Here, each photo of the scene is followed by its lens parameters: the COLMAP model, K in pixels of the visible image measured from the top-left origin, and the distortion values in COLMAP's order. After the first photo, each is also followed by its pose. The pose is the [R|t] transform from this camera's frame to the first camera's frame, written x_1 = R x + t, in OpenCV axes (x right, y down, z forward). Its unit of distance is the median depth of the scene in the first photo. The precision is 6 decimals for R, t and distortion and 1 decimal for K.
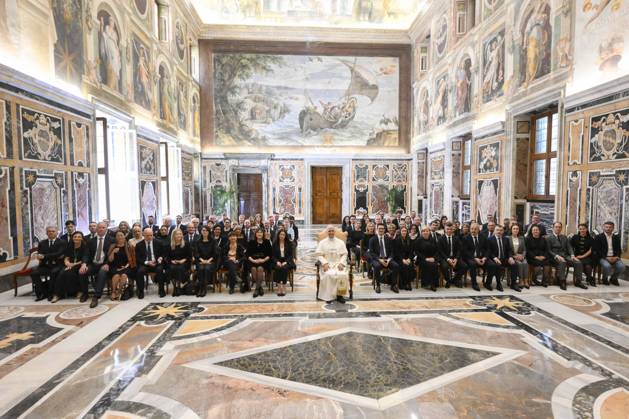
lens RADIAL K [[361.9, 0, 315.8], [0, 361.9, 213.1], [0, 0, 1]] dist [0.001991, 0.000781]
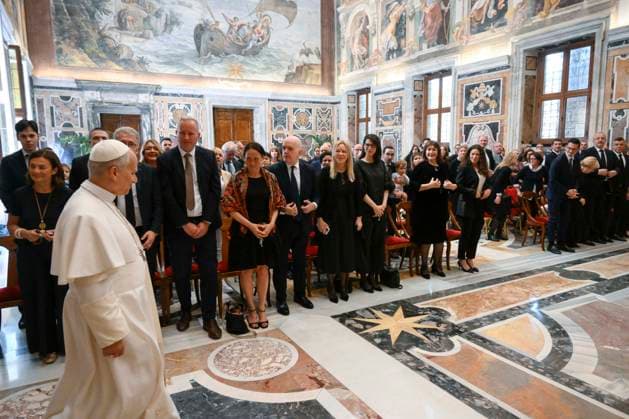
lens RADIAL K [[435.6, 0, 313.9], [0, 435.6, 209.8], [0, 0, 1]] dist [-0.006672, 0.005070]
pose [[0.896708, -0.064233, 0.437936, -0.229318], [0.034130, 0.996502, 0.076275, 0.013972], [-0.441304, -0.053450, 0.895764, 0.139697]]
